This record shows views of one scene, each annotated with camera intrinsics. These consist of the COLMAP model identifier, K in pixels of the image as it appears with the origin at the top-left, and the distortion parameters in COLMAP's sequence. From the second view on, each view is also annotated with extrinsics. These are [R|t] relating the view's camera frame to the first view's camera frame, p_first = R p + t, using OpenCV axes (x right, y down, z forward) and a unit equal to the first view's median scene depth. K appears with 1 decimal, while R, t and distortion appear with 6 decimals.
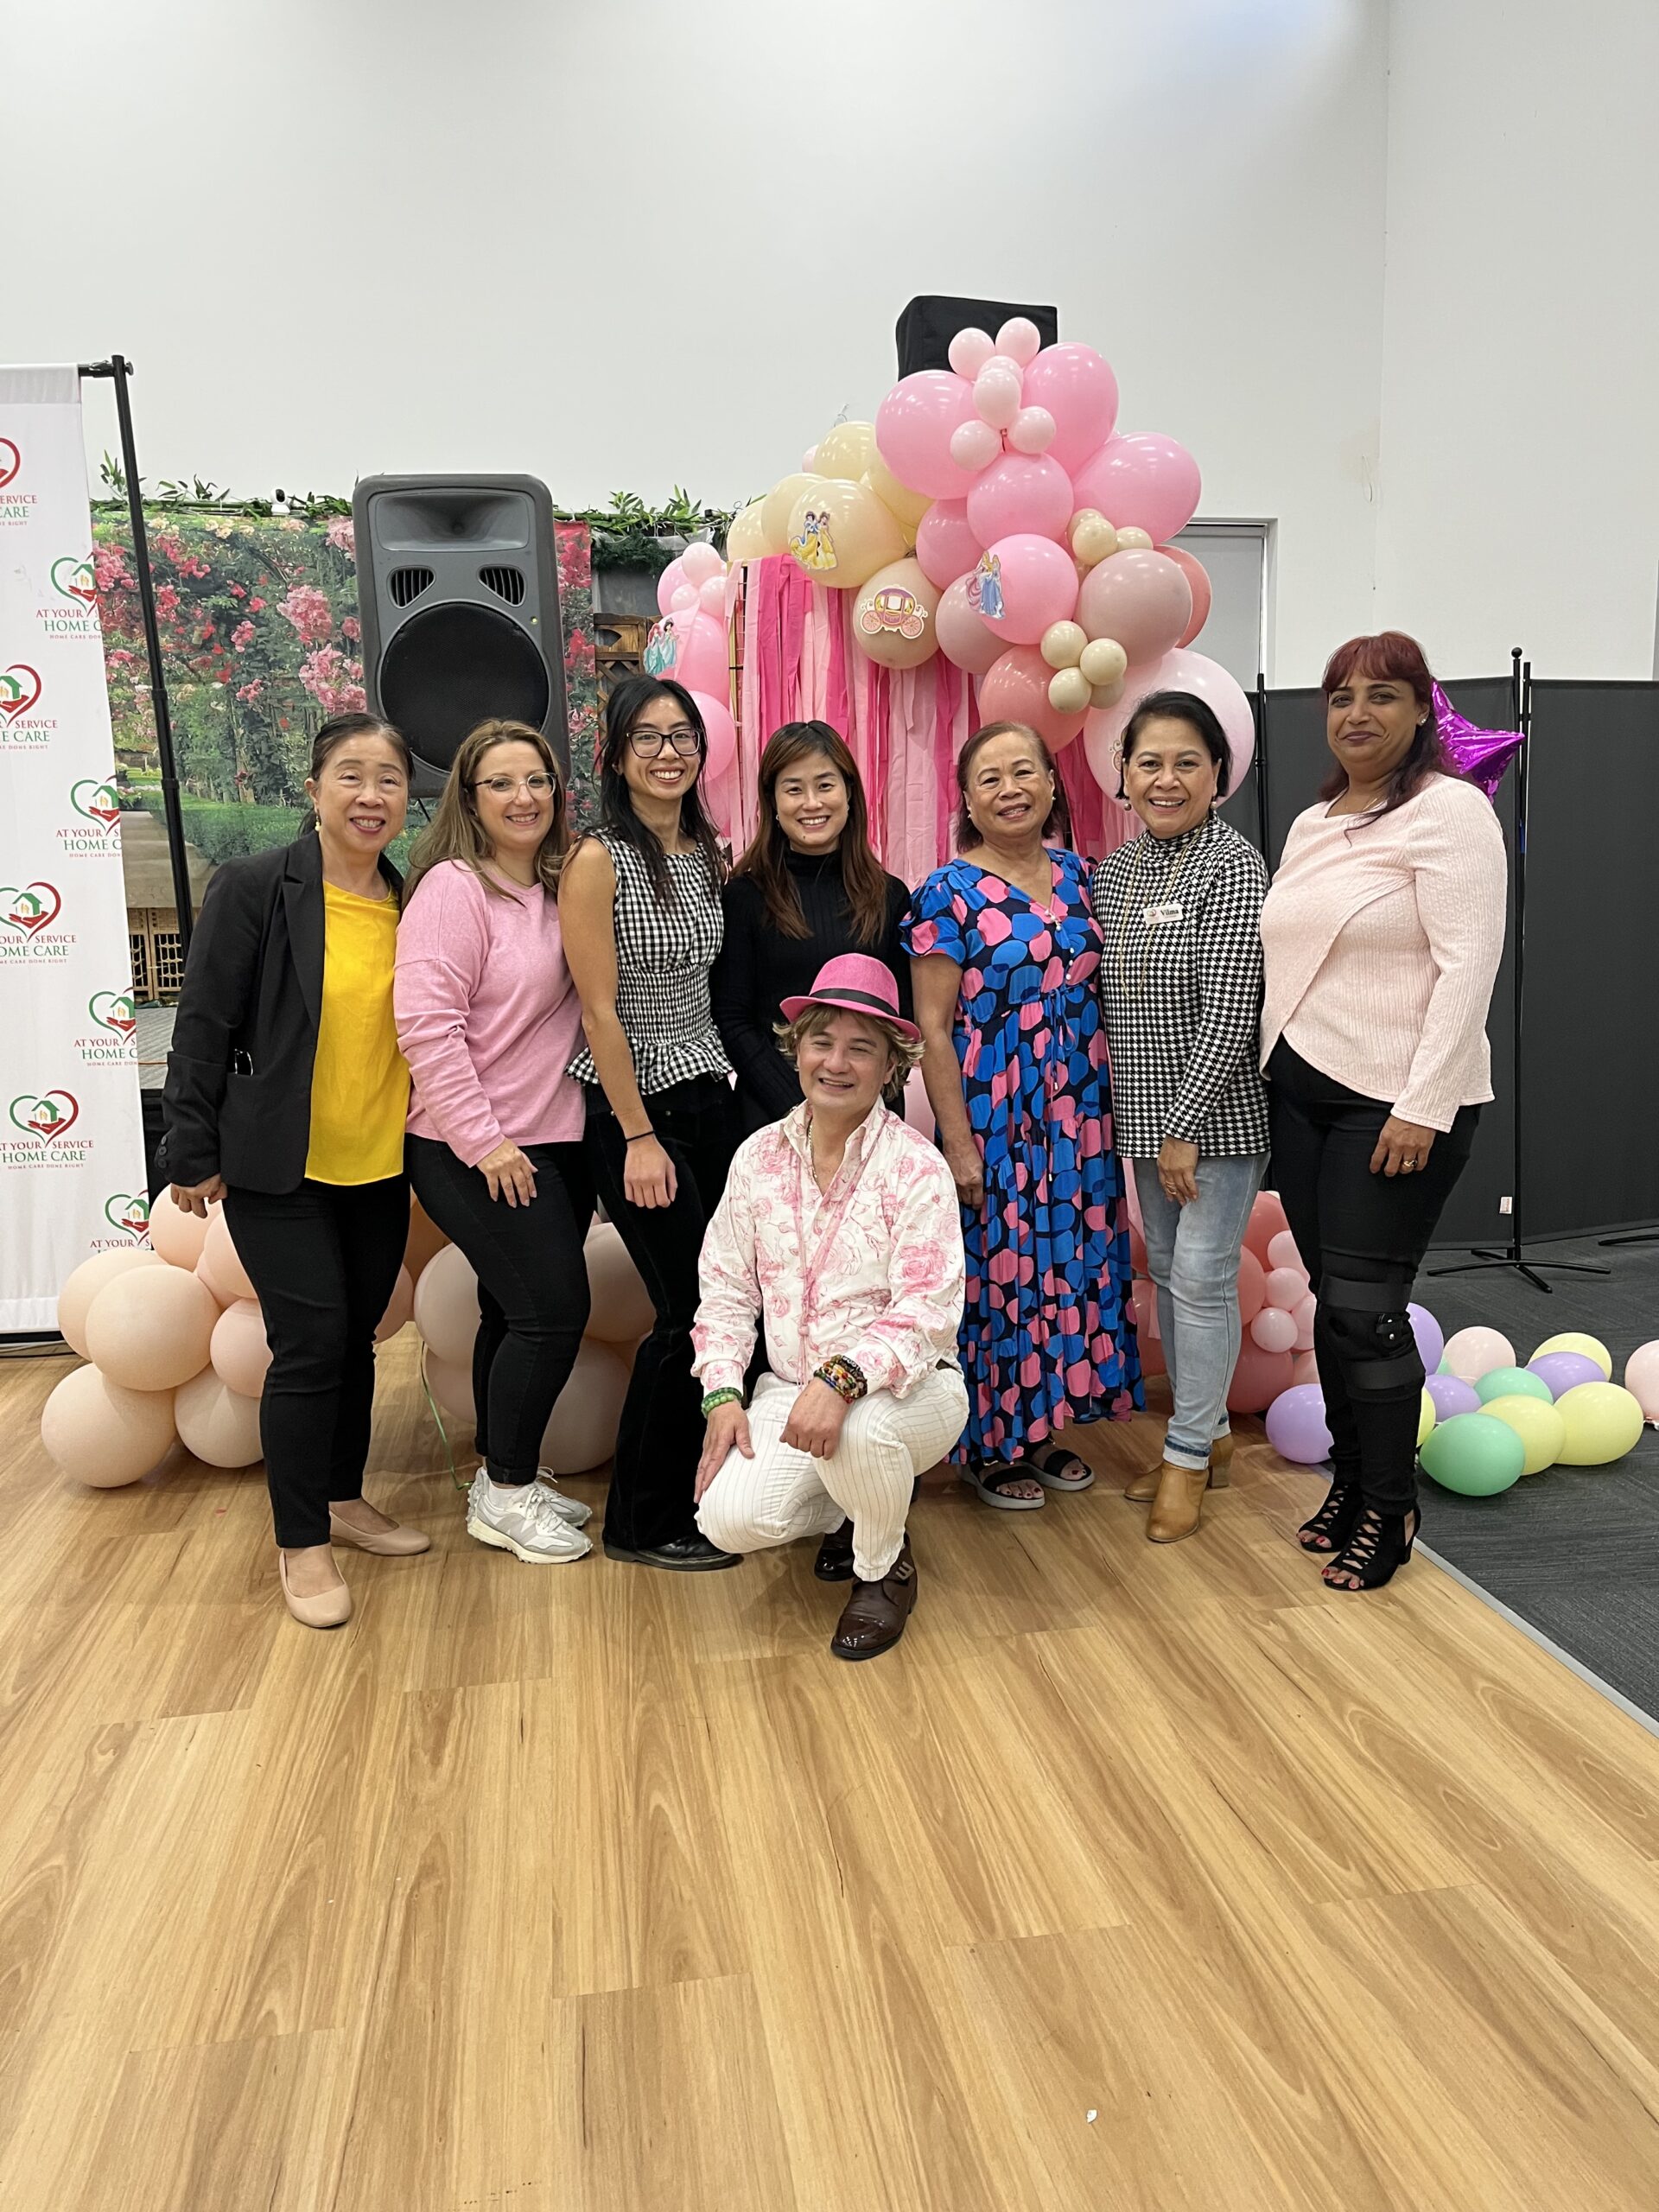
lens RADIAL K [[1681.8, 0, 828.5], [0, 1681.8, 1115.6], [0, 0, 1]] dist [-0.015882, 0.123798]
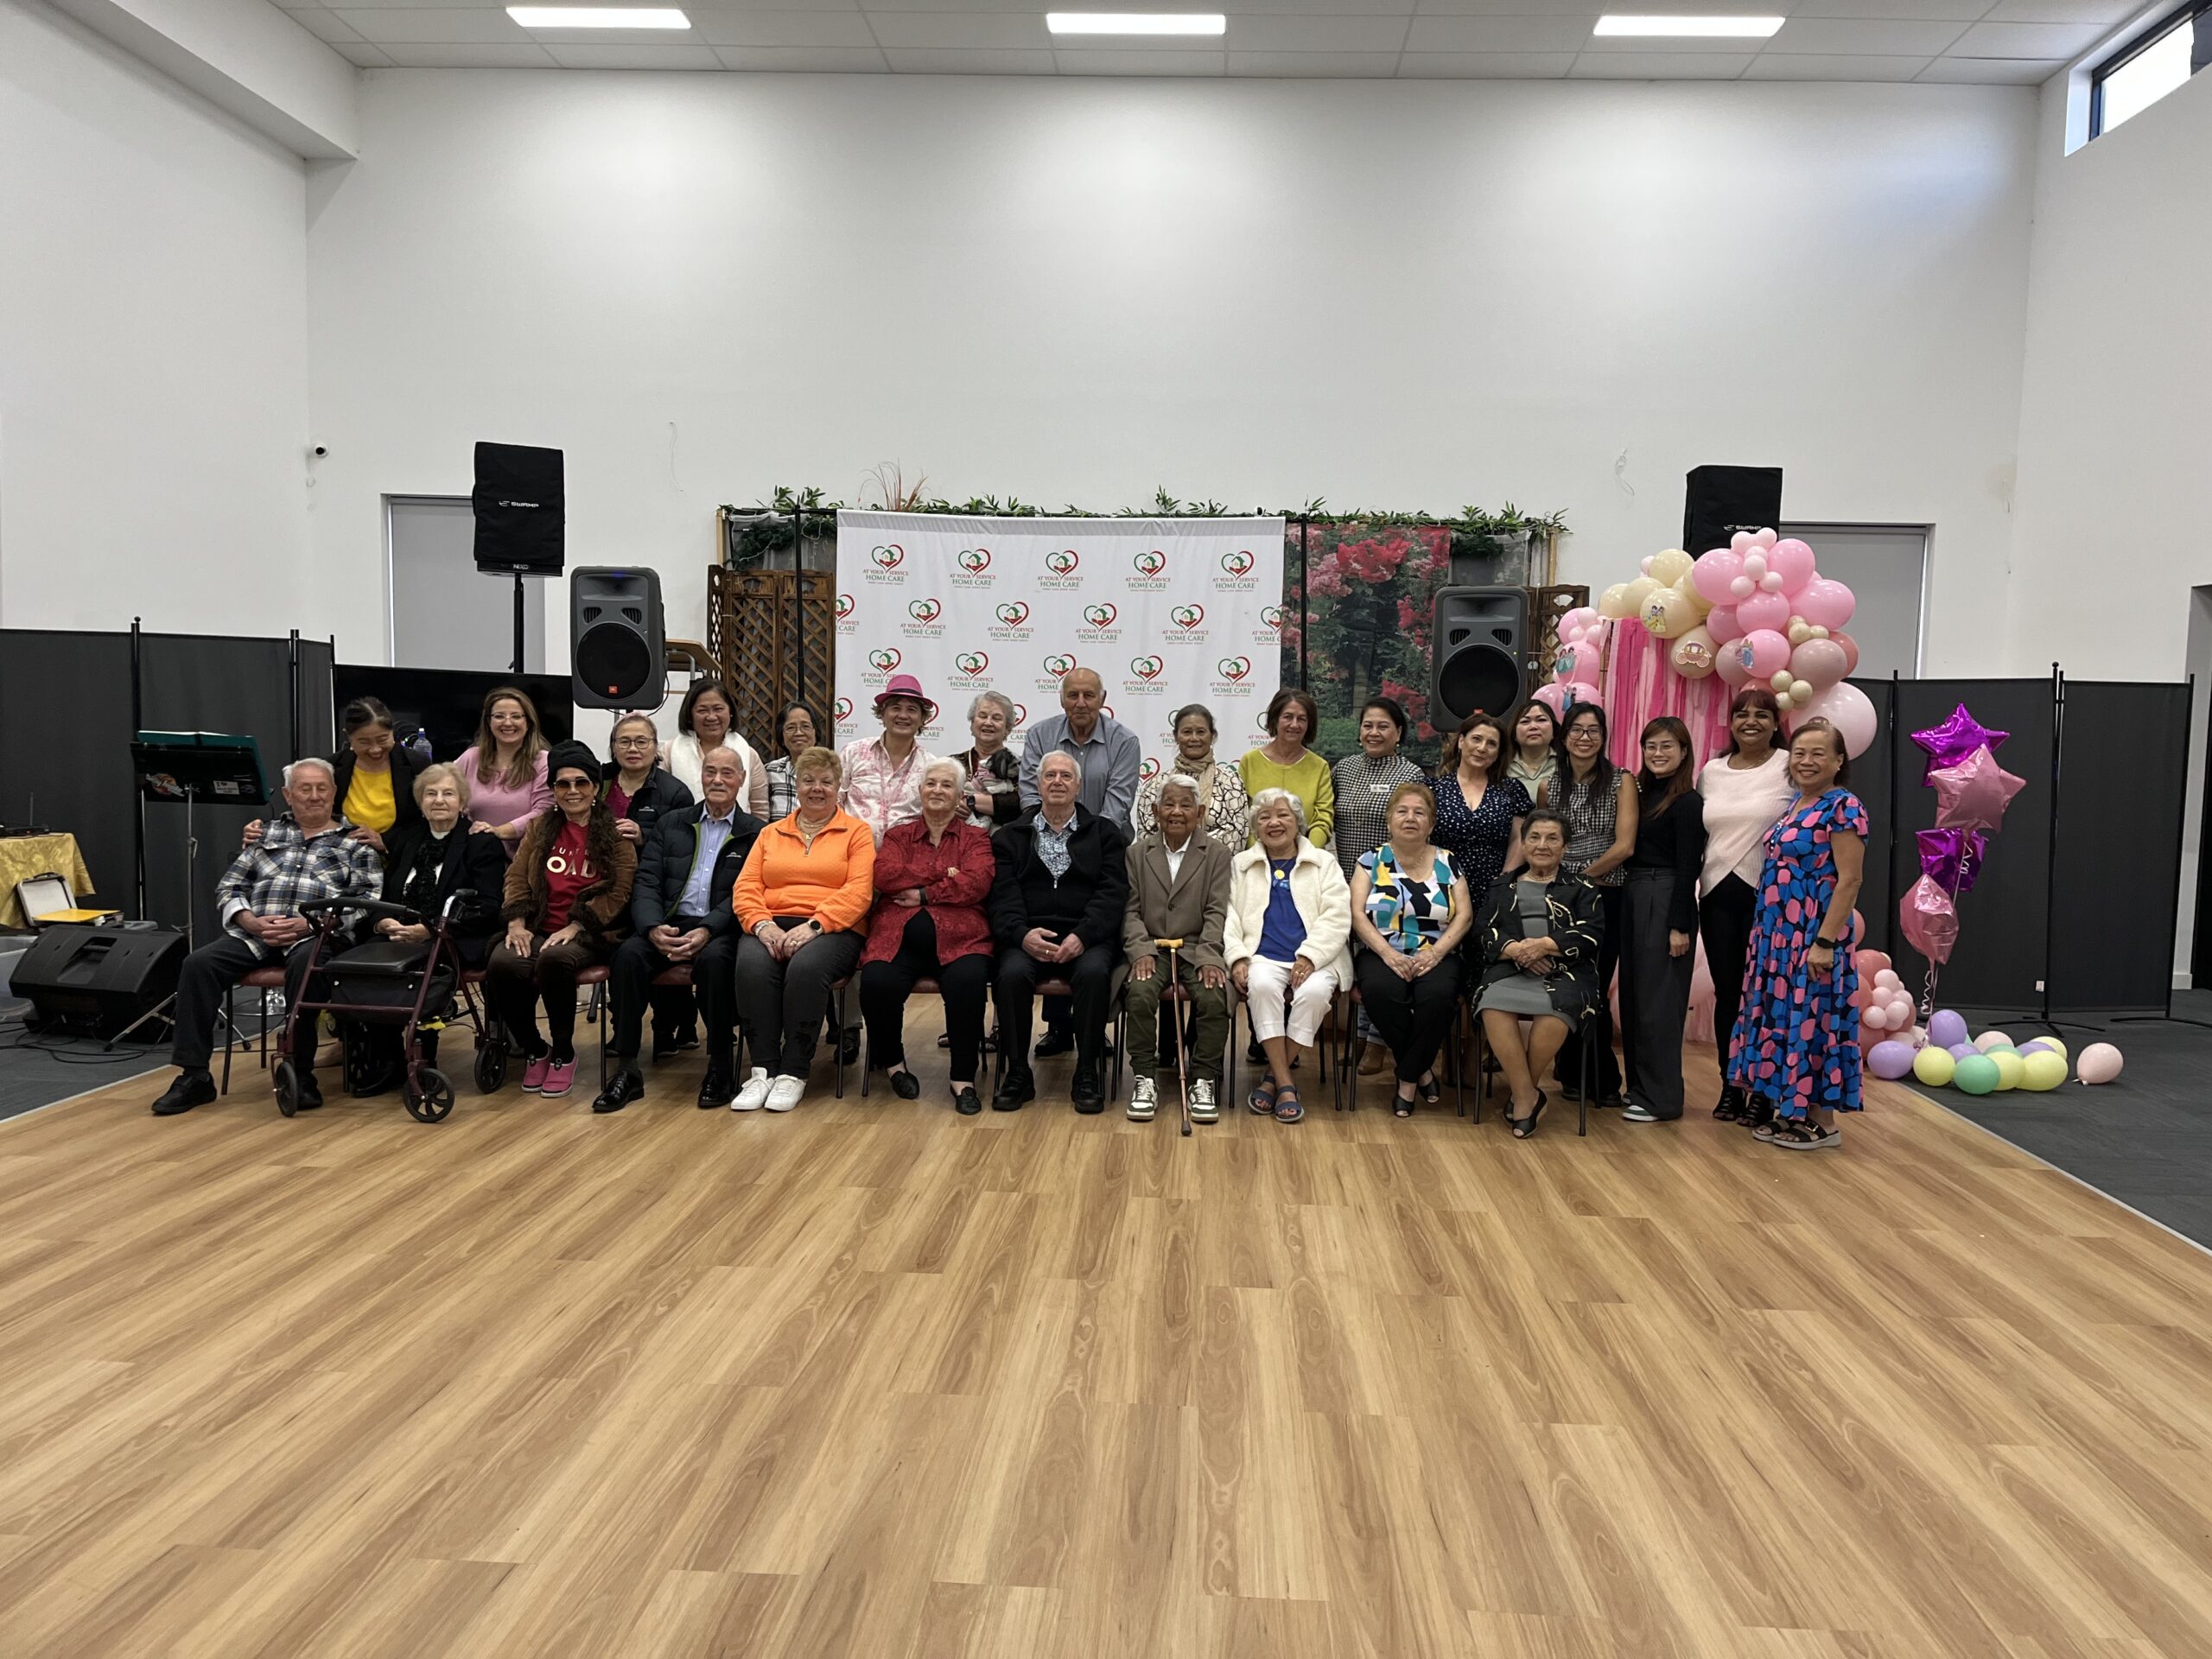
lens RADIAL K [[1681.4, 0, 1112.6], [0, 1681.4, 840.8], [0, 0, 1]] dist [0.011260, -0.007202]
pose [[0.974989, 0.058225, -0.214490, -0.201771], [-0.072716, 0.995528, -0.060295, 0.105178], [0.210020, 0.074384, 0.974863, -1.154279]]
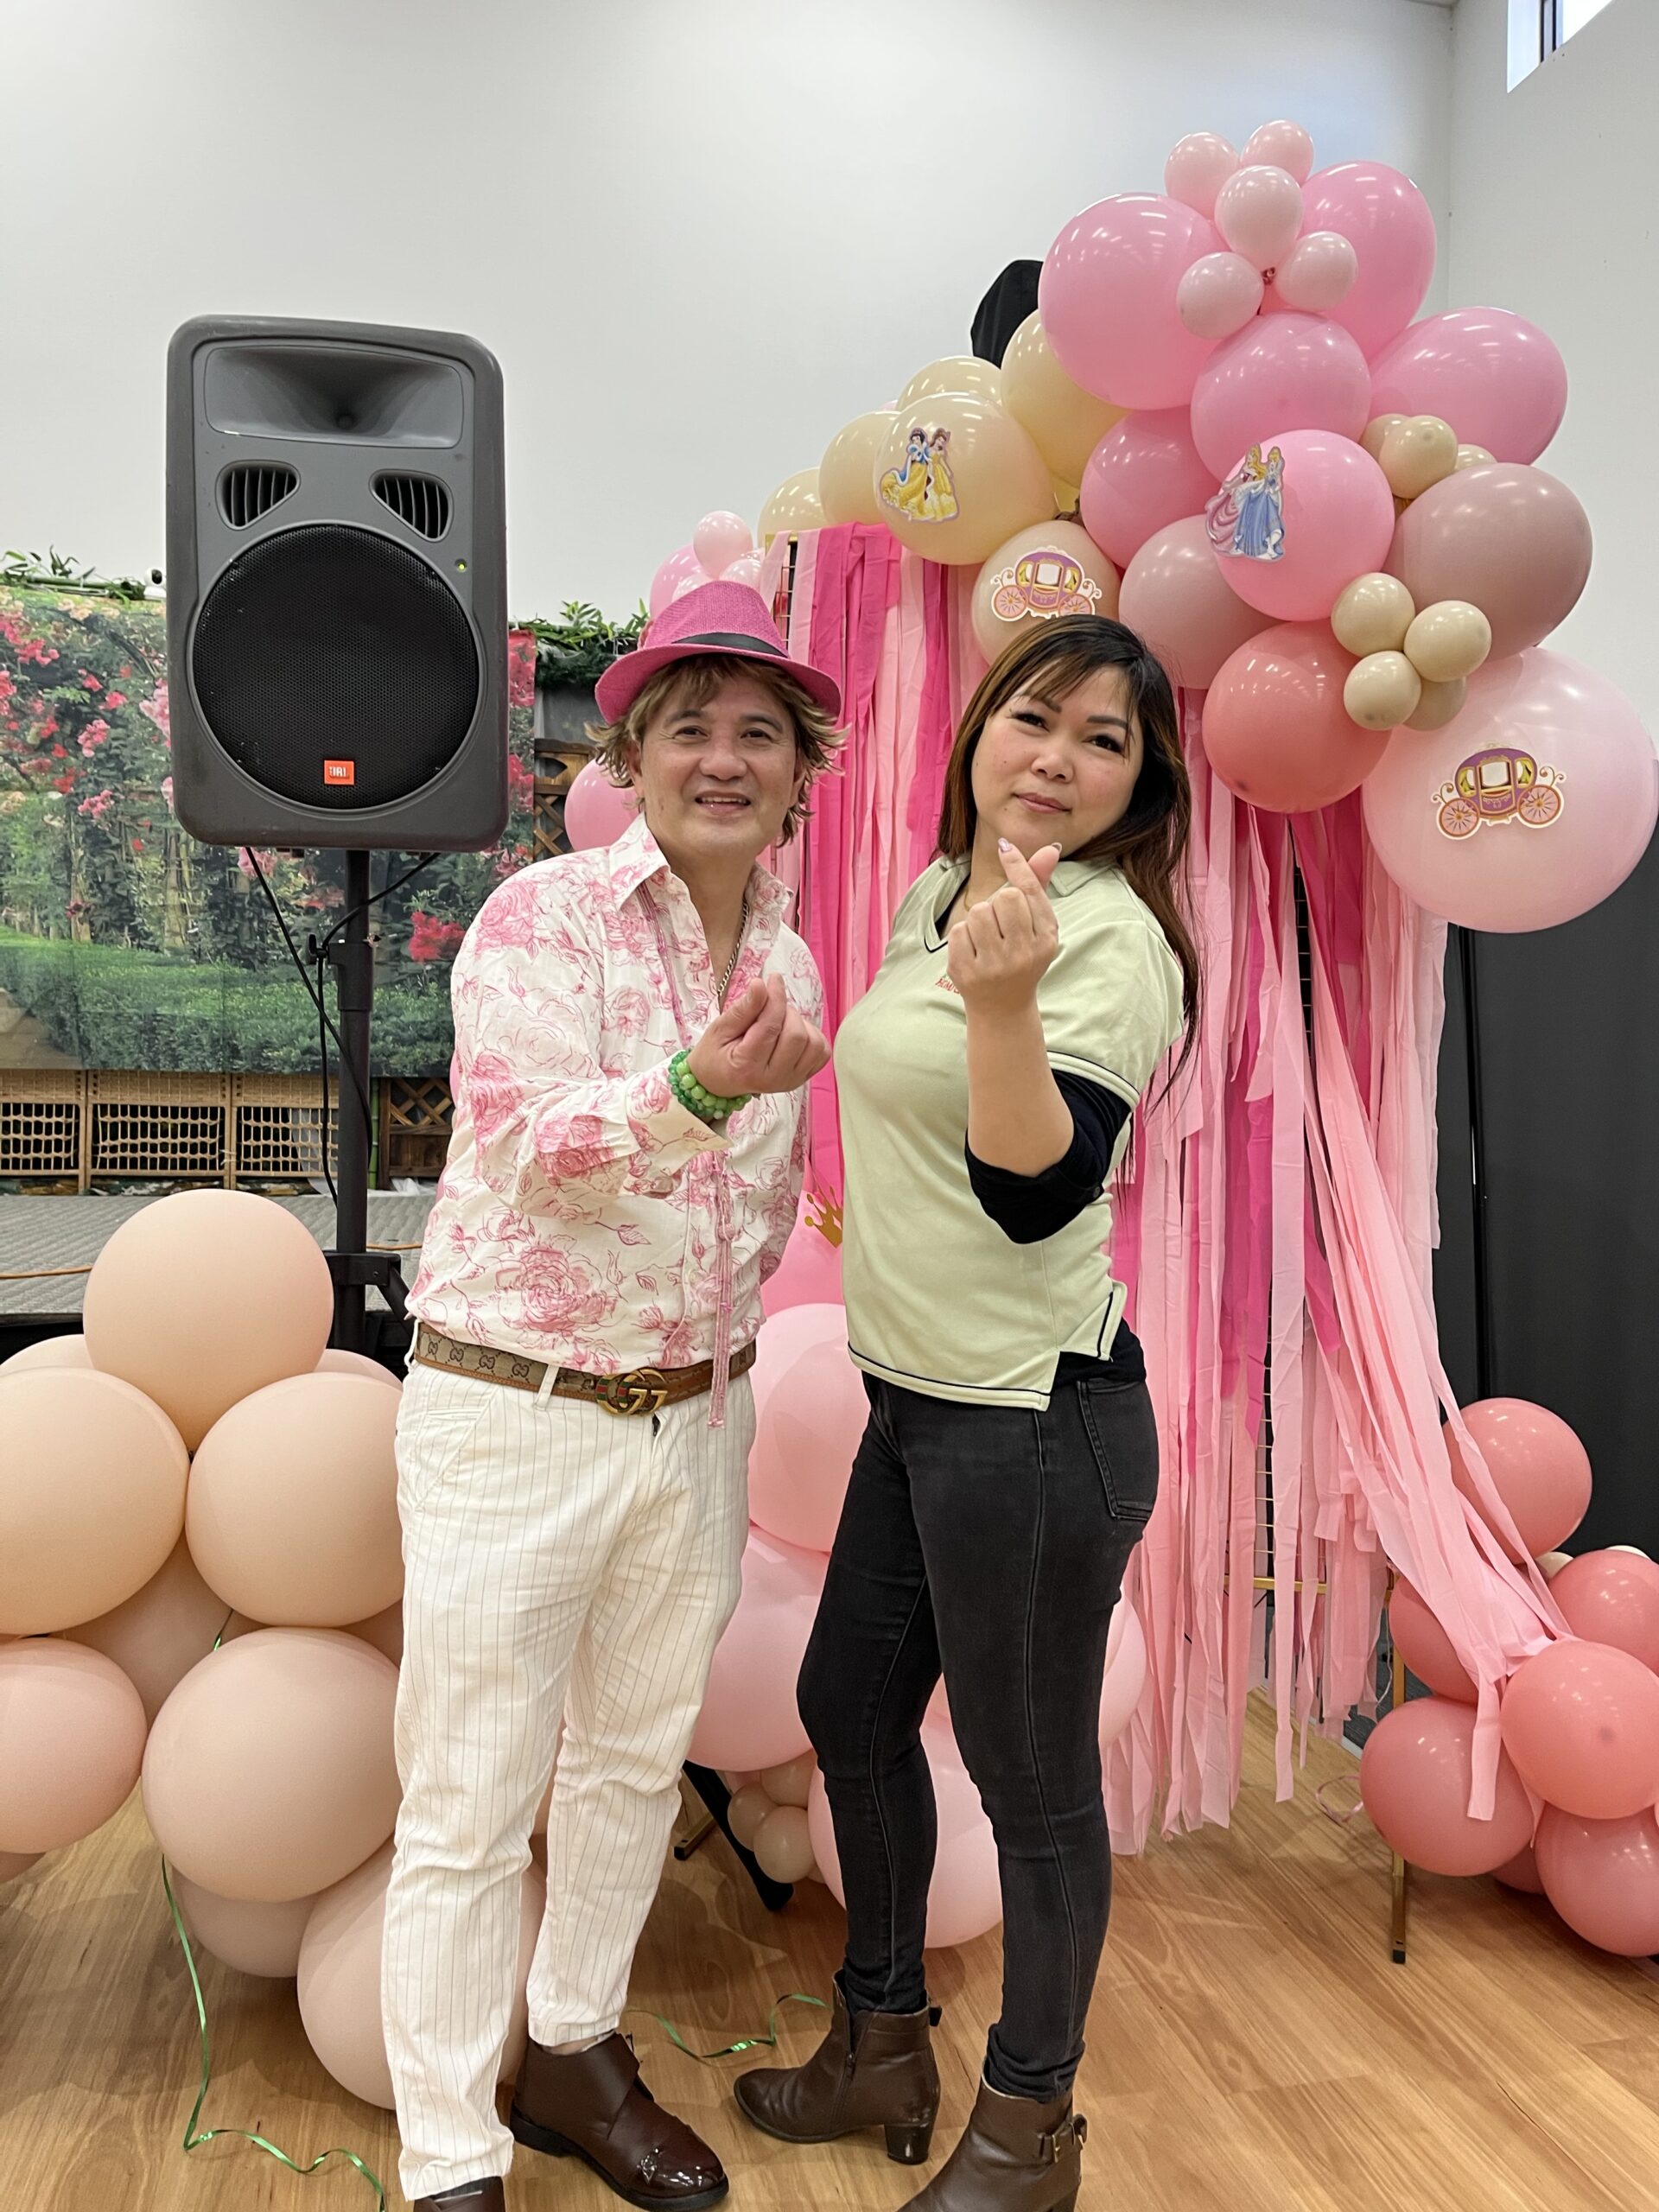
lens RADIAL K [[1675.1, 0, 840.2], [0, 1675.1, 1103.8], [0, 0, 1]] dist [0.021878, 0.004304]
pose [[0.997545, 0.037215, 0.059327, -0.067794], [-0.028724, 0.990011, -0.138030, -0.022784], [-0.063871, 0.135987, 0.988650, 0.418873]]
